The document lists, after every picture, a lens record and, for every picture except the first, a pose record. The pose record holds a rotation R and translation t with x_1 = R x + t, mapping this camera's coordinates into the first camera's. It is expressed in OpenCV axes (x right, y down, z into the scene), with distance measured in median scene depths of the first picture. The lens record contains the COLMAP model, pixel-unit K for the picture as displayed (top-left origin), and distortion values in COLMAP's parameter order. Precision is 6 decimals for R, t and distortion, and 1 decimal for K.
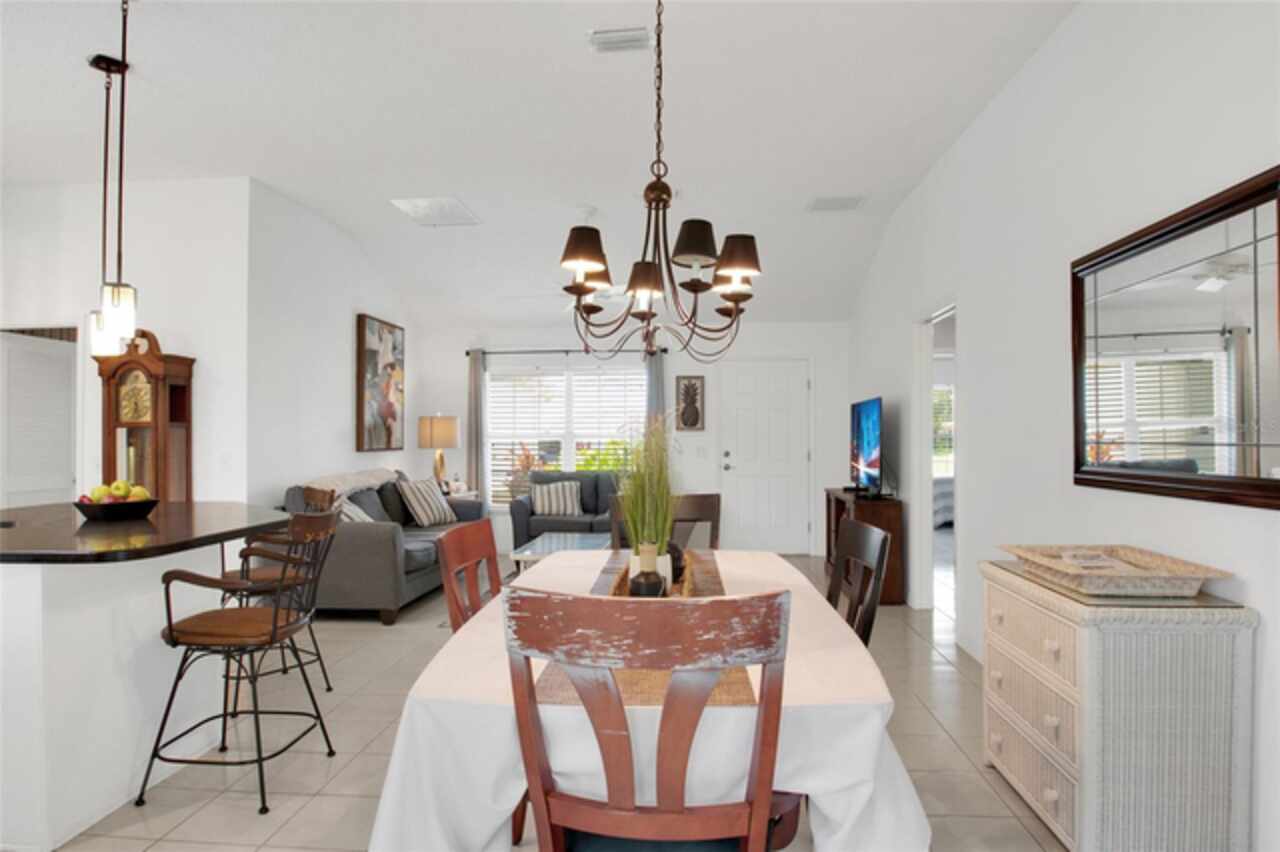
lens RADIAL K [[823.5, 0, 633.2], [0, 823.5, 450.7], [0, 0, 1]] dist [-0.005823, -0.001019]
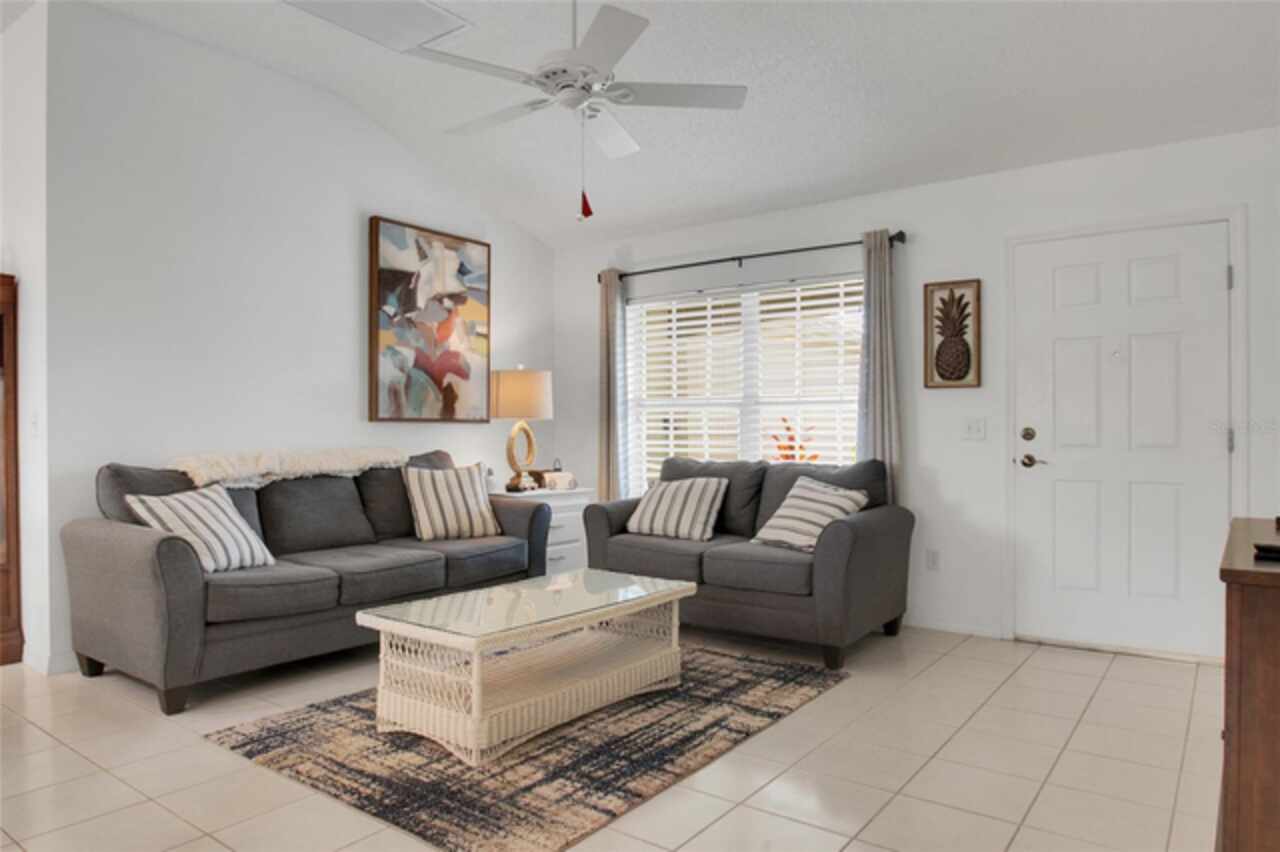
lens RADIAL K [[805.1, 0, 654.6], [0, 805.1, 440.8], [0, 0, 1]] dist [-0.012985, -0.001595]
pose [[0.849330, 0.010929, -0.527749, 0.191998], [-0.015595, 0.999869, -0.004391, 0.014896], [0.527632, 0.011960, 0.849389, 0.518179]]
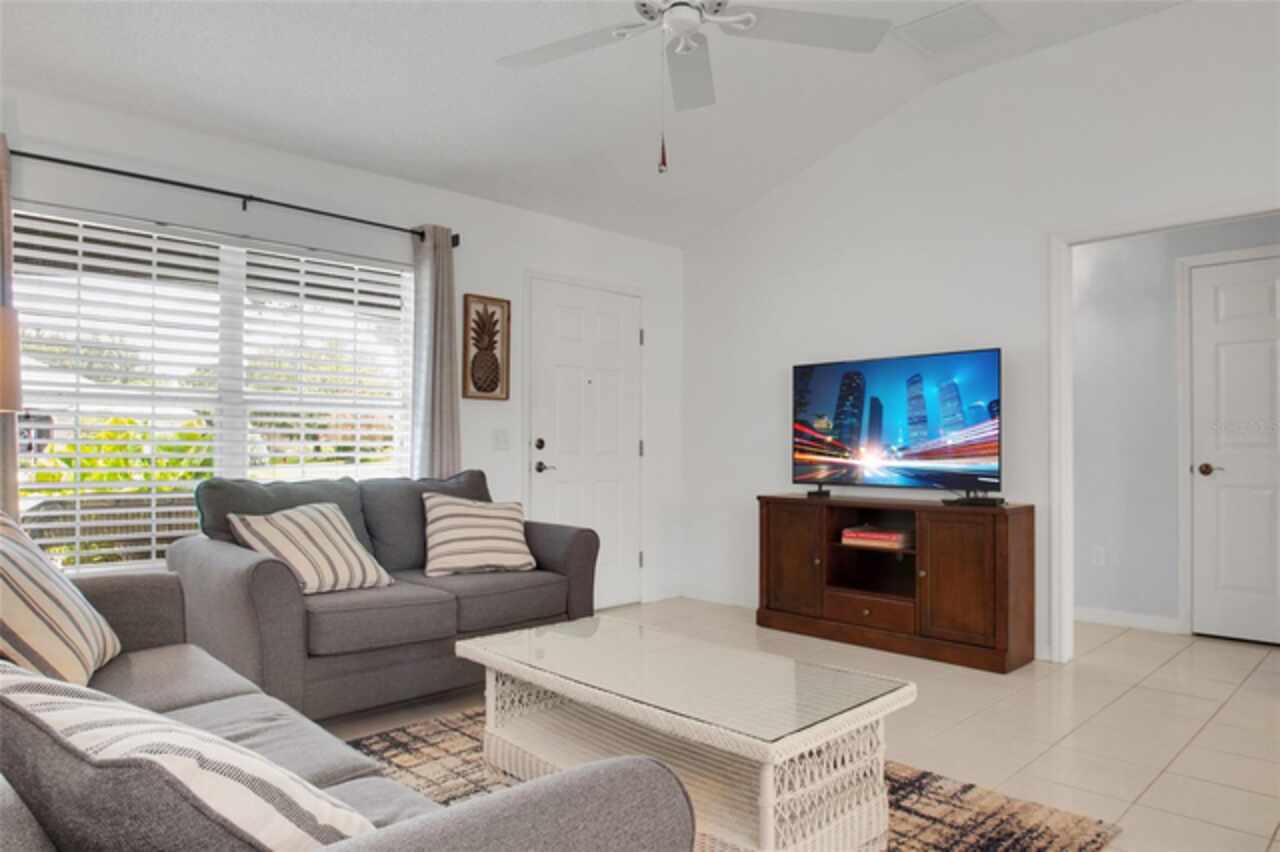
lens RADIAL K [[805.0, 0, 640.0], [0, 805.0, 426.0], [0, 0, 1]] dist [0.002202, 0.000393]
pose [[0.676574, 0.023707, 0.735993, -0.268089], [0.012153, 0.998986, -0.043350, 0.018120], [-0.736274, 0.038274, 0.675600, 0.625725]]
